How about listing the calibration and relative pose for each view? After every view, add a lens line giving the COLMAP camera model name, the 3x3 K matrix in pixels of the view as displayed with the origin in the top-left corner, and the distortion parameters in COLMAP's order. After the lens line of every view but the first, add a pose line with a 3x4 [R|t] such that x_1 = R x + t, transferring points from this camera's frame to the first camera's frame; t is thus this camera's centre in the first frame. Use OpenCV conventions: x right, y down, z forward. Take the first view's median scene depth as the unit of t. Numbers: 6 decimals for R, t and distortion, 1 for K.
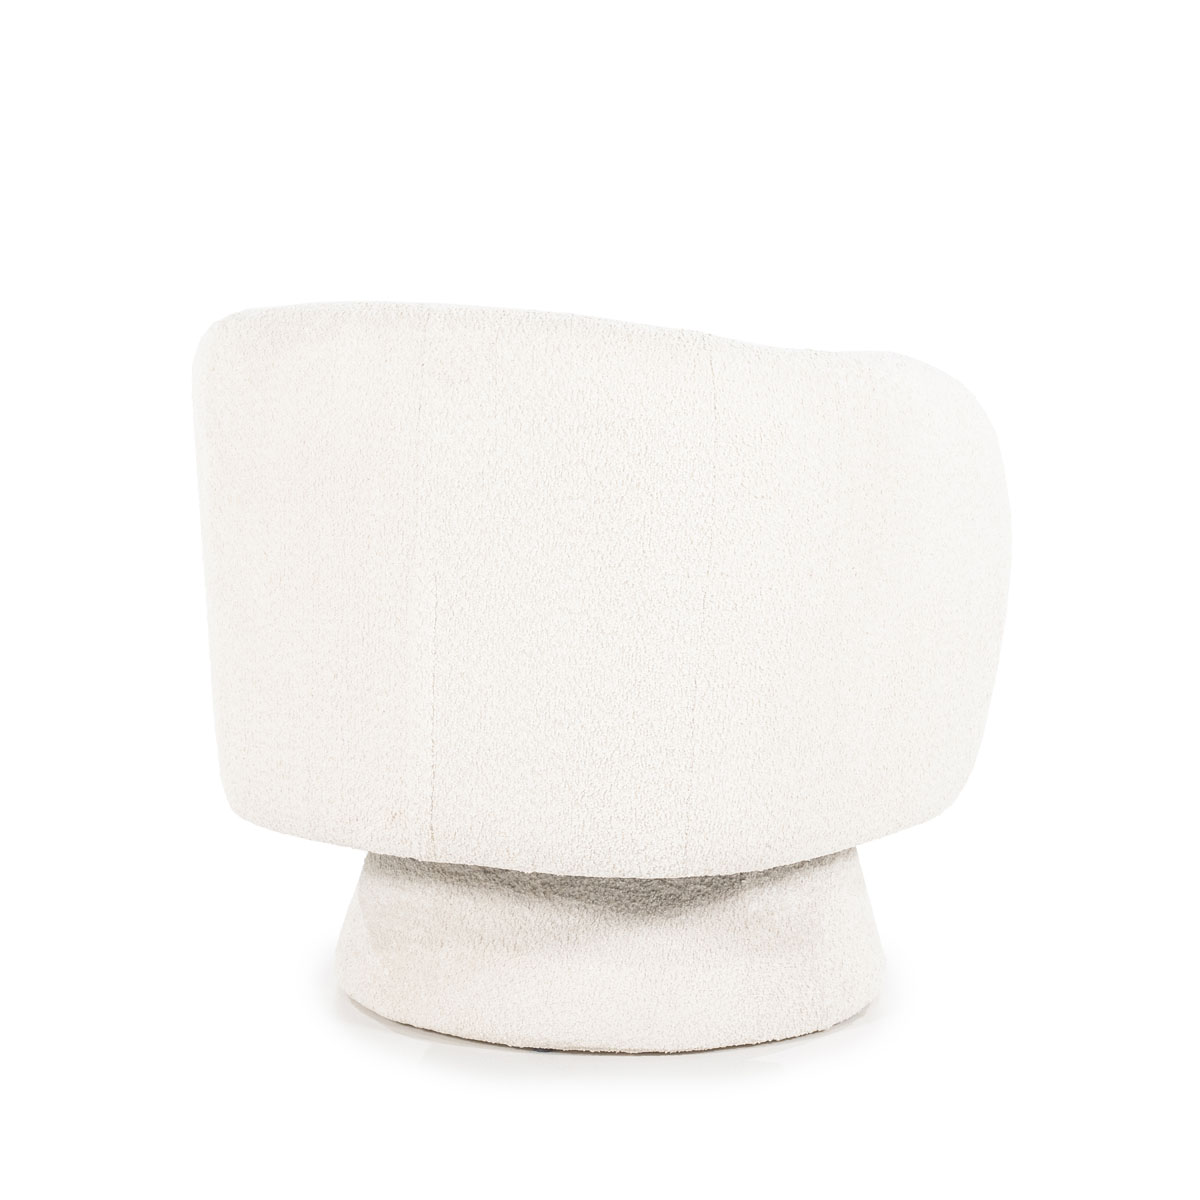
lens RADIAL K [[3420.4, 0, 600.7], [0, 3420.4, 602.1], [0, 0, 1]] dist [0.366948, 0.000000]
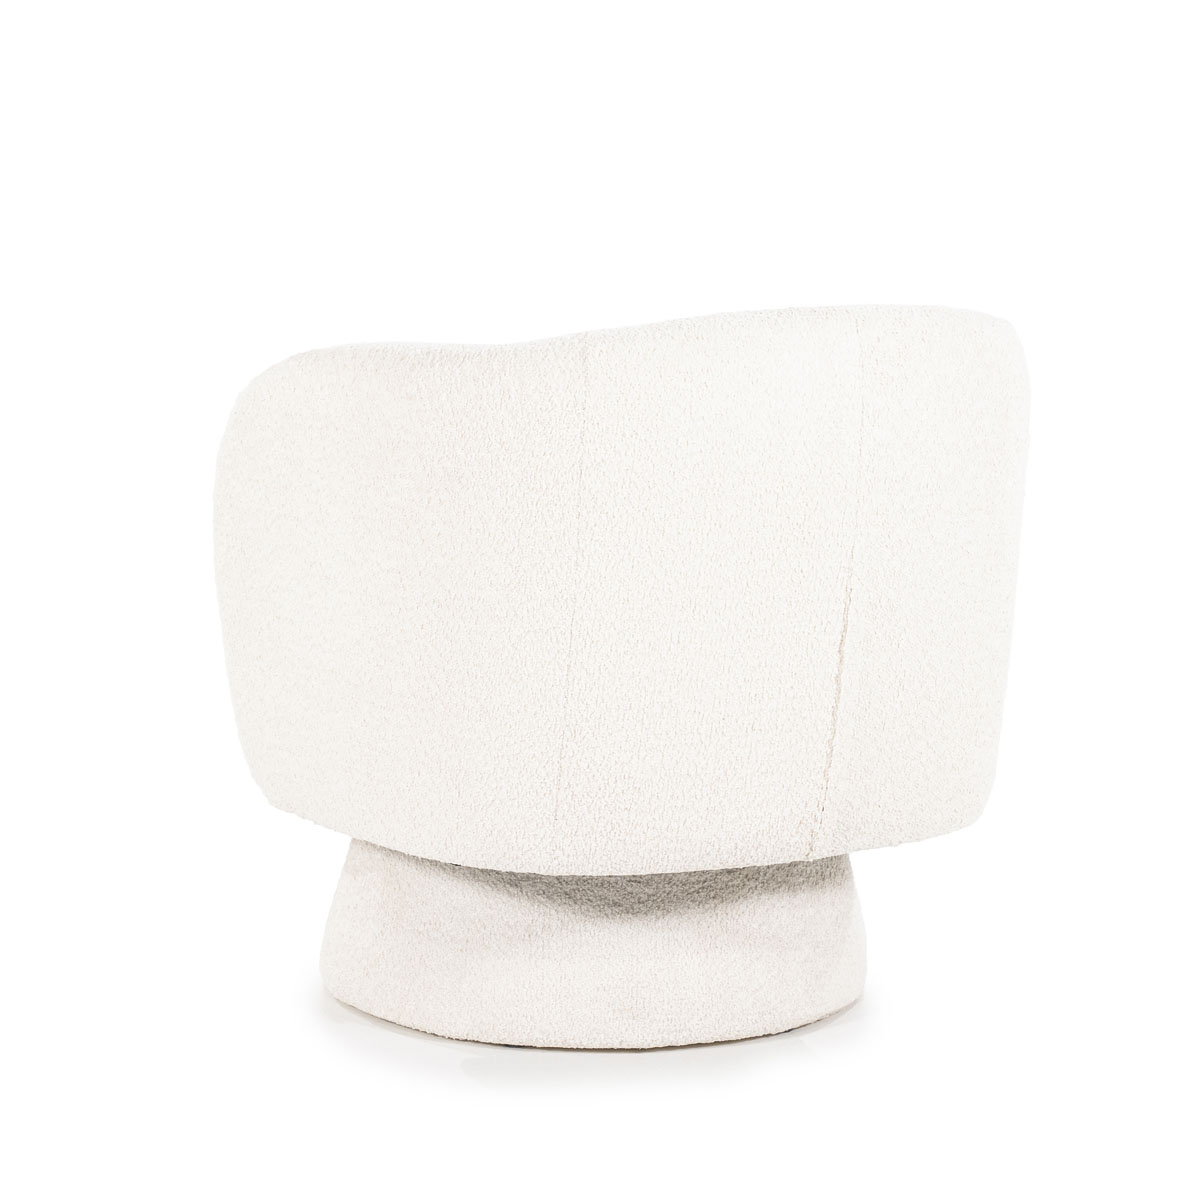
lens RADIAL K [[3420.4, 0, 598.6], [0, 3420.4, 596.7], [0, 0, 1]] dist [0.366948, 0.000000]
pose [[0.491761, -0.139537, 0.859477, -0.962498], [0.126925, 0.988020, 0.087785, -0.099894], [-0.861430, 0.065920, 0.503580, 0.556754]]
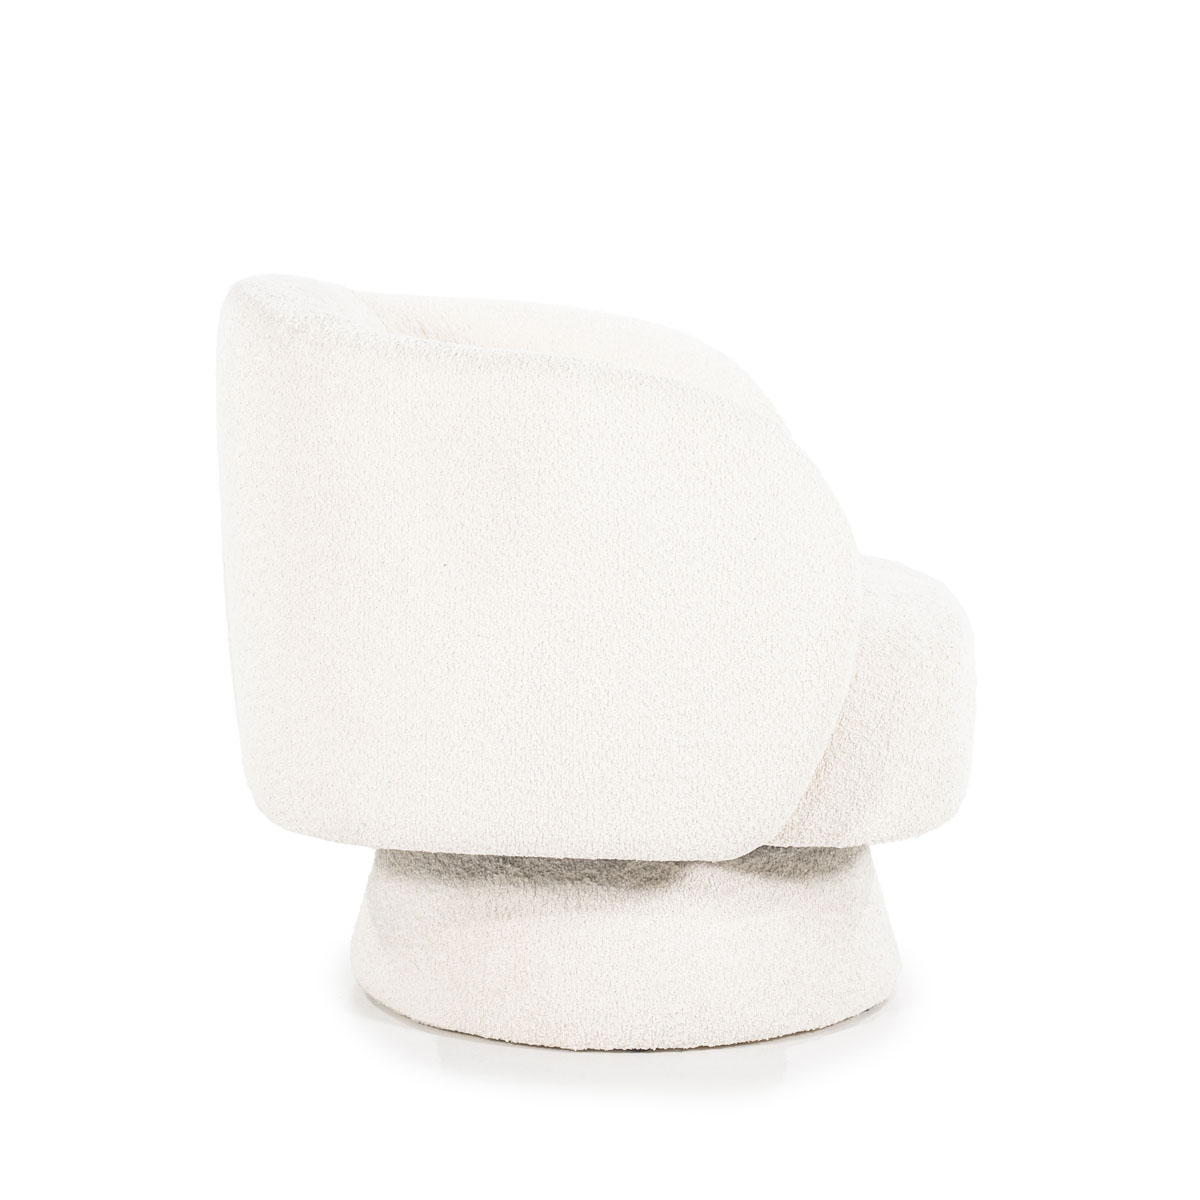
lens RADIAL K [[3420.4, 0, 602.2], [0, 3420.4, 600.2], [0, 0, 1]] dist [0.366948, 0.000000]
pose [[0.481533, 0.126558, -0.867242, 0.979259], [-0.137080, 0.988216, 0.068099, -0.075681], [0.865642, 0.086089, 0.493207, 0.565617]]
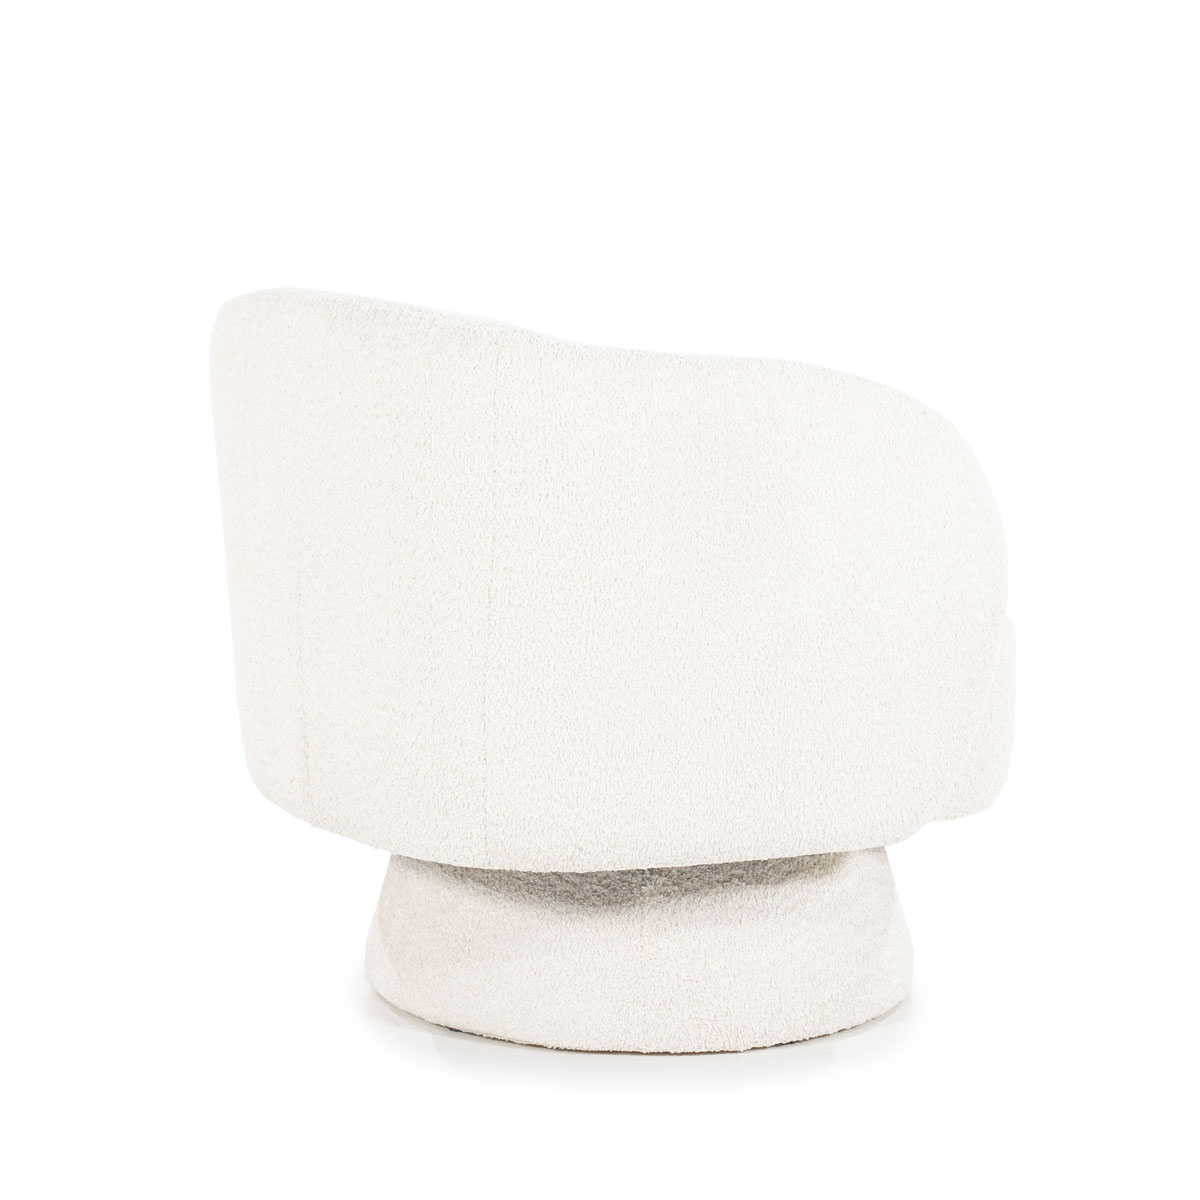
lens RADIAL K [[3420.4, 0, 603.0], [0, 3420.4, 601.0], [0, 0, 1]] dist [0.366948, 0.000000]
pose [[0.862270, 0.073488, -0.501089, 0.555305], [-0.076726, 0.996951, 0.014179, -0.015119], [0.500604, 0.026220, 0.865279, 0.144035]]
